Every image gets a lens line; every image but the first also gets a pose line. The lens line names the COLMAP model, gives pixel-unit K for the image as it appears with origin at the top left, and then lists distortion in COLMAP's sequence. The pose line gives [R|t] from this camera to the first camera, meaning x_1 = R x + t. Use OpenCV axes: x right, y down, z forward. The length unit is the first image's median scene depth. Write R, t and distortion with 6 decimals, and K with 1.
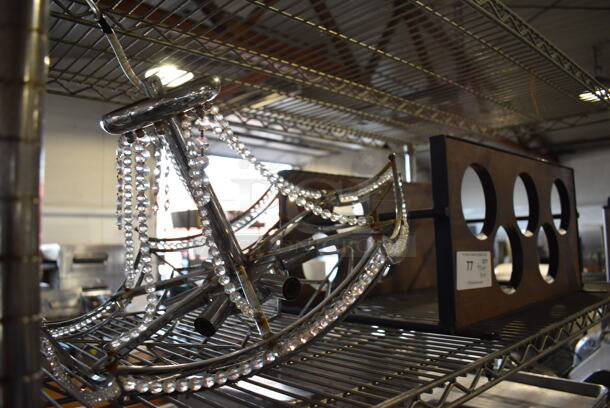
lens RADIAL K [[472.7, 0, 305.0], [0, 472.7, 204.0], [0, 0, 1]] dist [-0.075756, 0.008431]
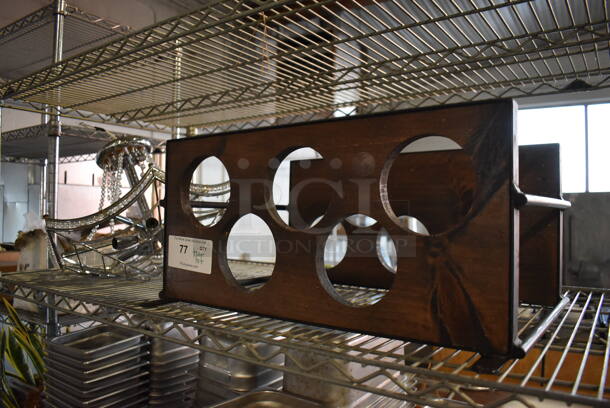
lens RADIAL K [[472.7, 0, 305.0], [0, 472.7, 204.0], [0, 0, 1]] dist [-0.075756, 0.008431]
pose [[0.209661, 0.021373, -0.977541, 0.183330], [0.057265, 0.997777, 0.034098, -0.000124], [0.976096, -0.063128, 0.207970, 0.125960]]
